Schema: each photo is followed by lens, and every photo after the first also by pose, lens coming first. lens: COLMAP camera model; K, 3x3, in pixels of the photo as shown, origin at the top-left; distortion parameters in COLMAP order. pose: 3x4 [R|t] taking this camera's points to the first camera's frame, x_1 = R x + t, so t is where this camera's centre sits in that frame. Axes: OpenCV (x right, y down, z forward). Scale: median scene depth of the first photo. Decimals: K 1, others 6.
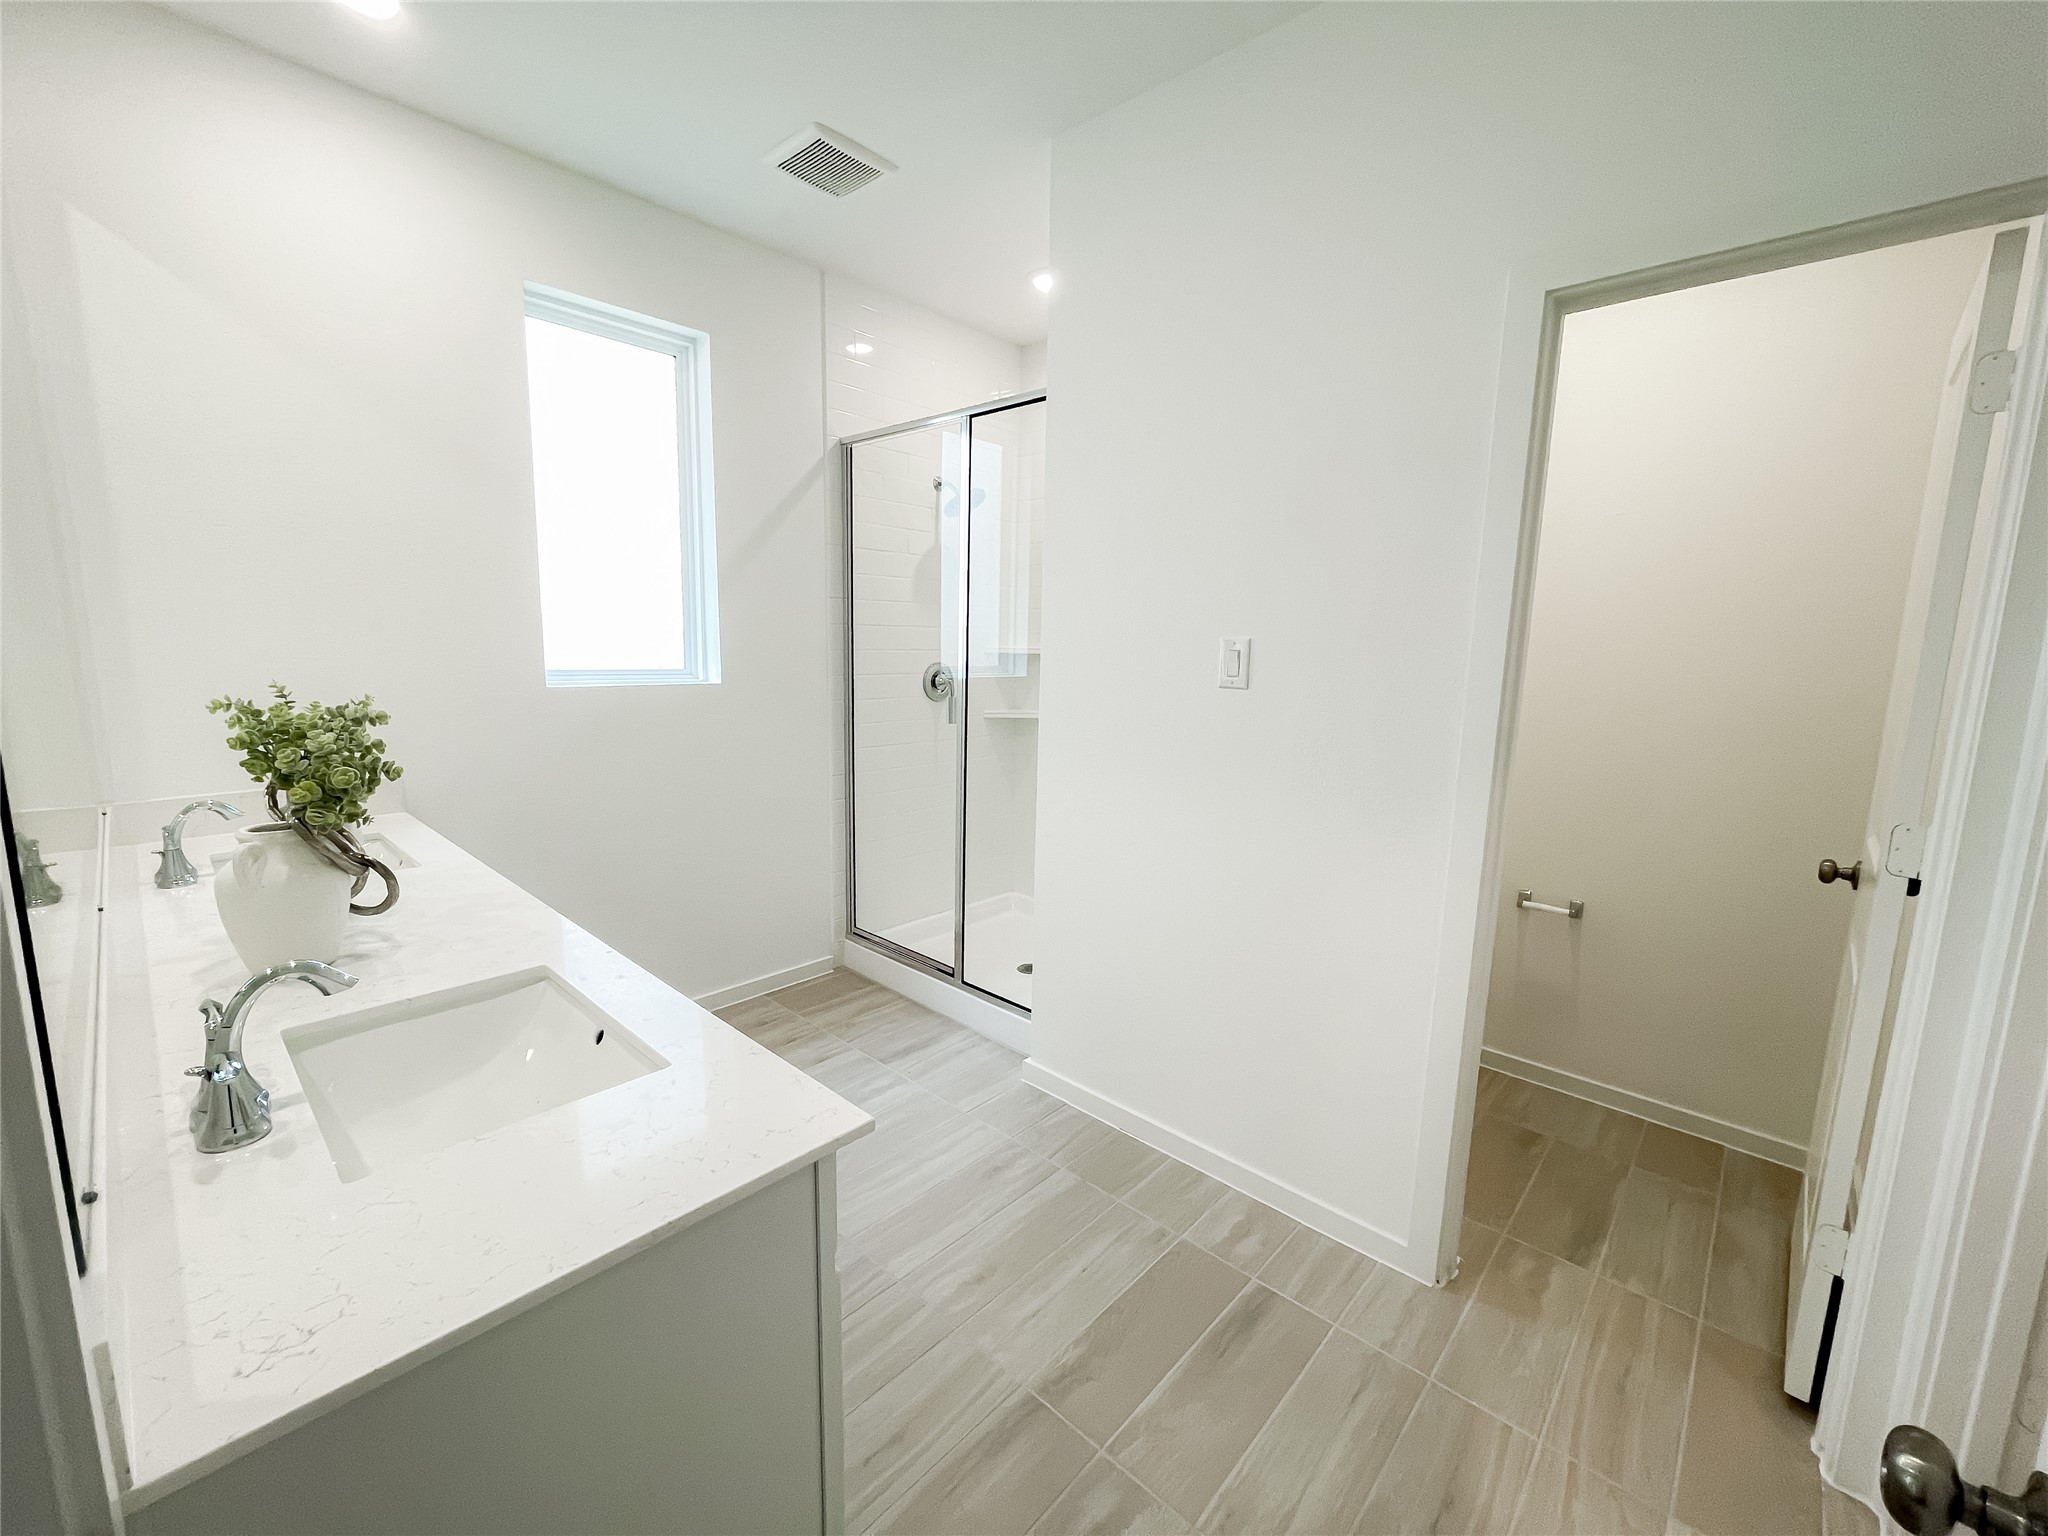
lens RADIAL K [[834.3, 0, 1020.0], [0, 834.3, 766.9], [0, 0, 1]] dist [-0.000218, -0.000095]
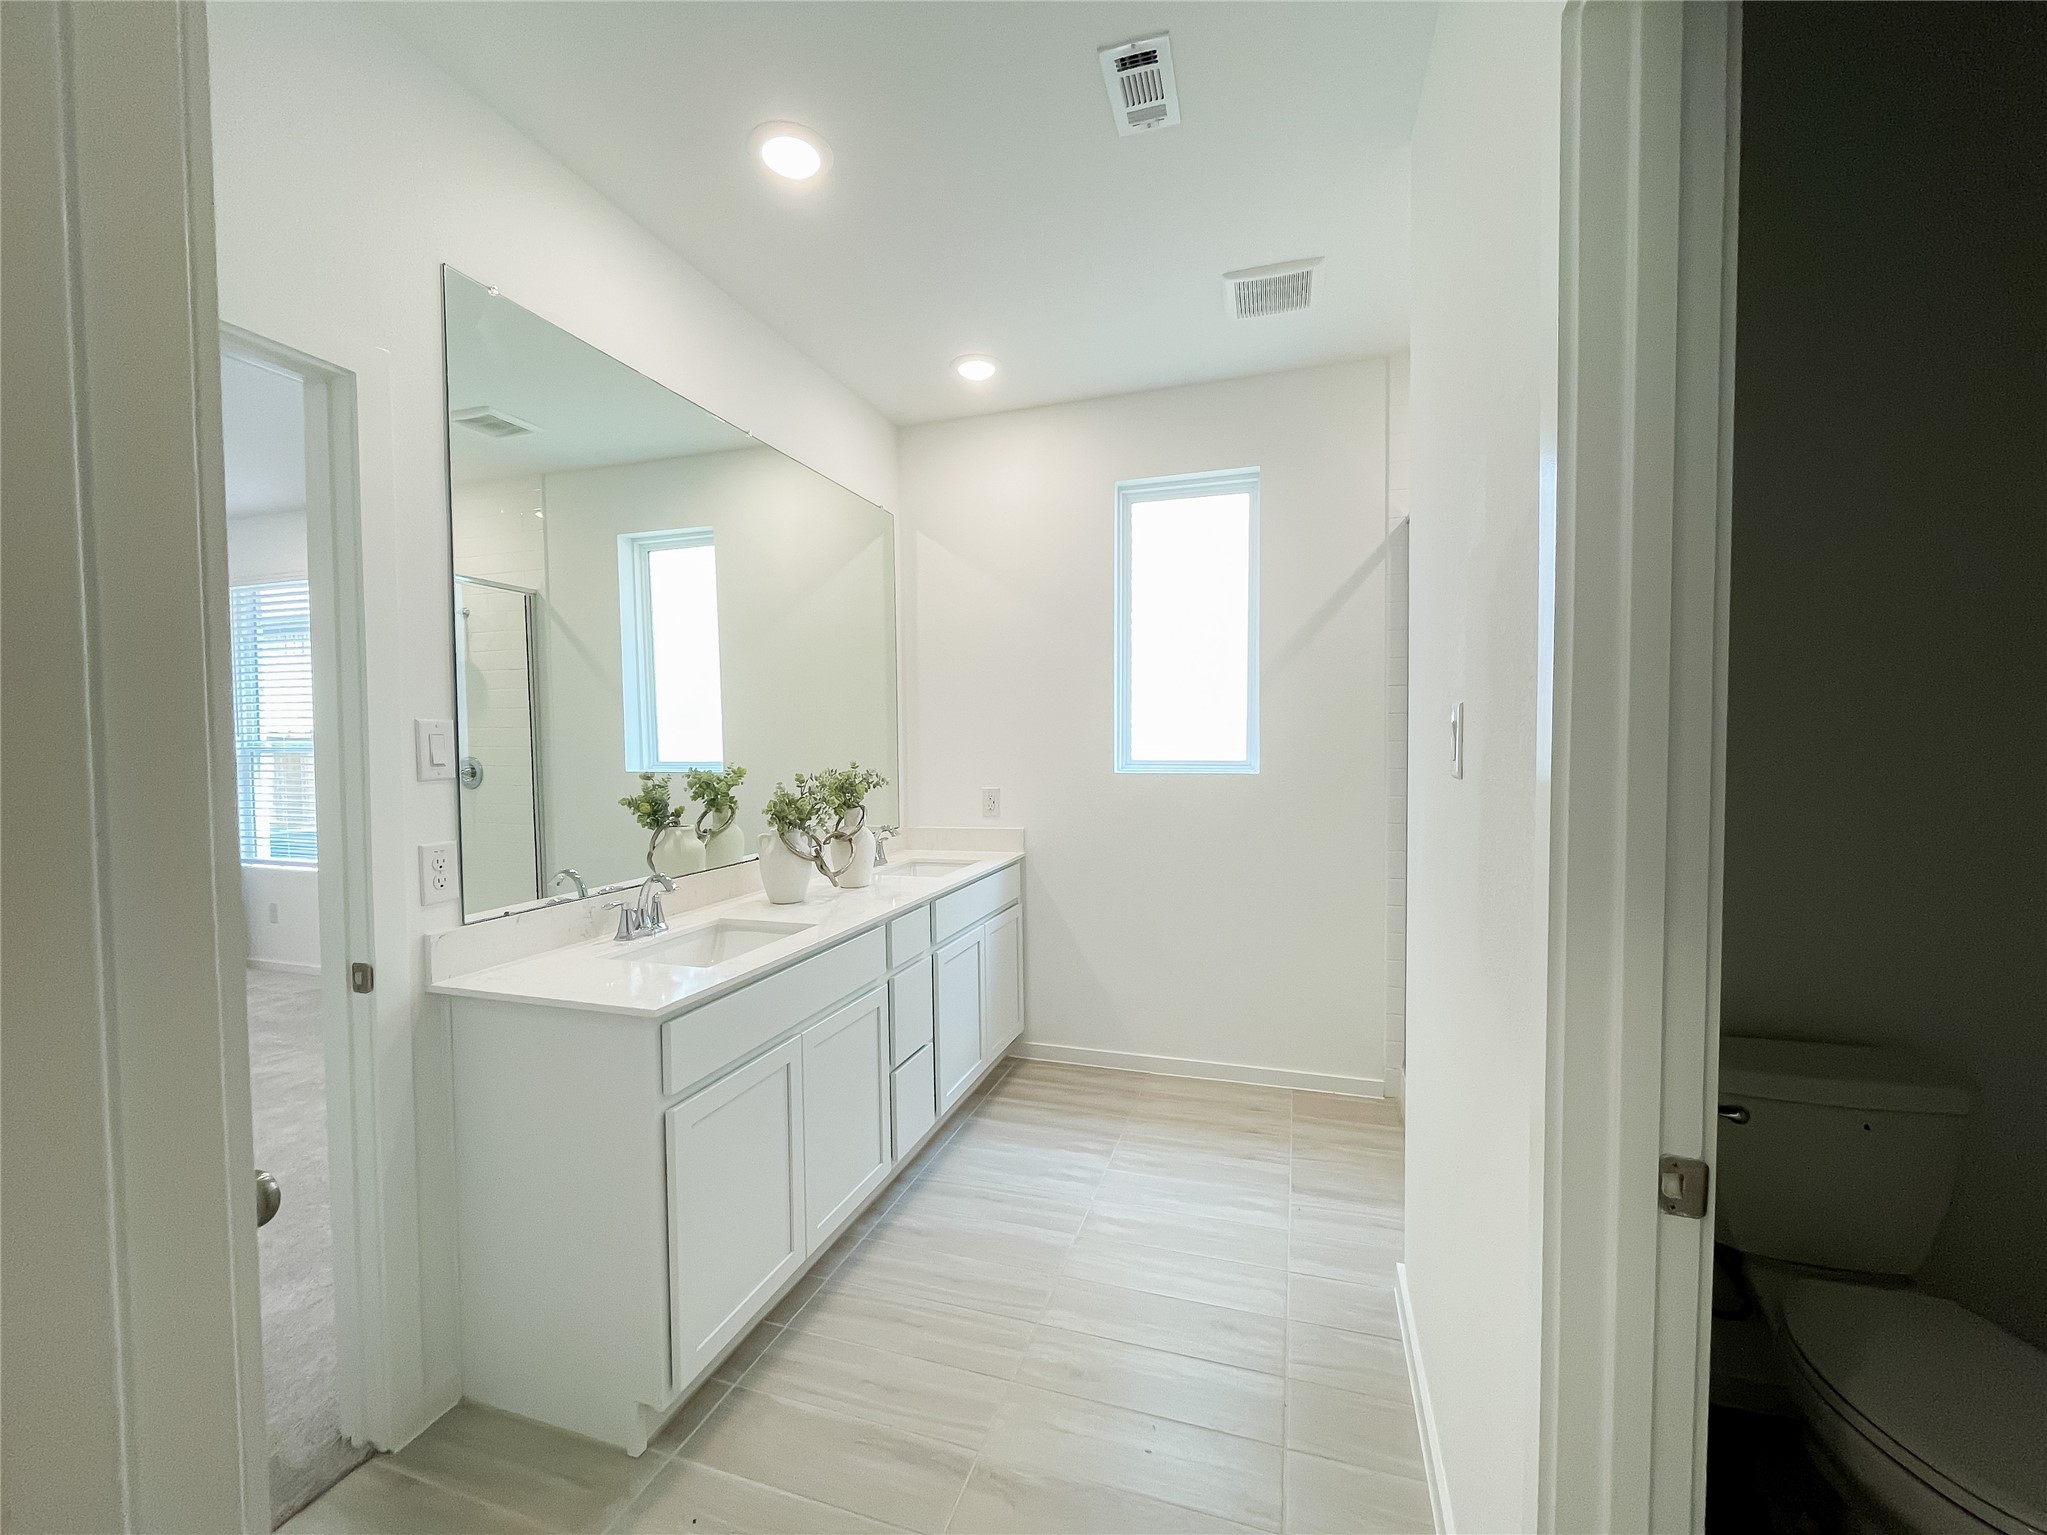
lens RADIAL K [[833.9, 0, 1020.2], [0, 833.9, 768.3], [0, 0, 1]] dist [-0.000218, -0.000095]
pose [[0.415566, 0.013288, -0.909466, 0.611427], [-0.122512, 0.991599, -0.041492, -0.030091], [0.901274, 0.128663, 0.413703, 0.340547]]
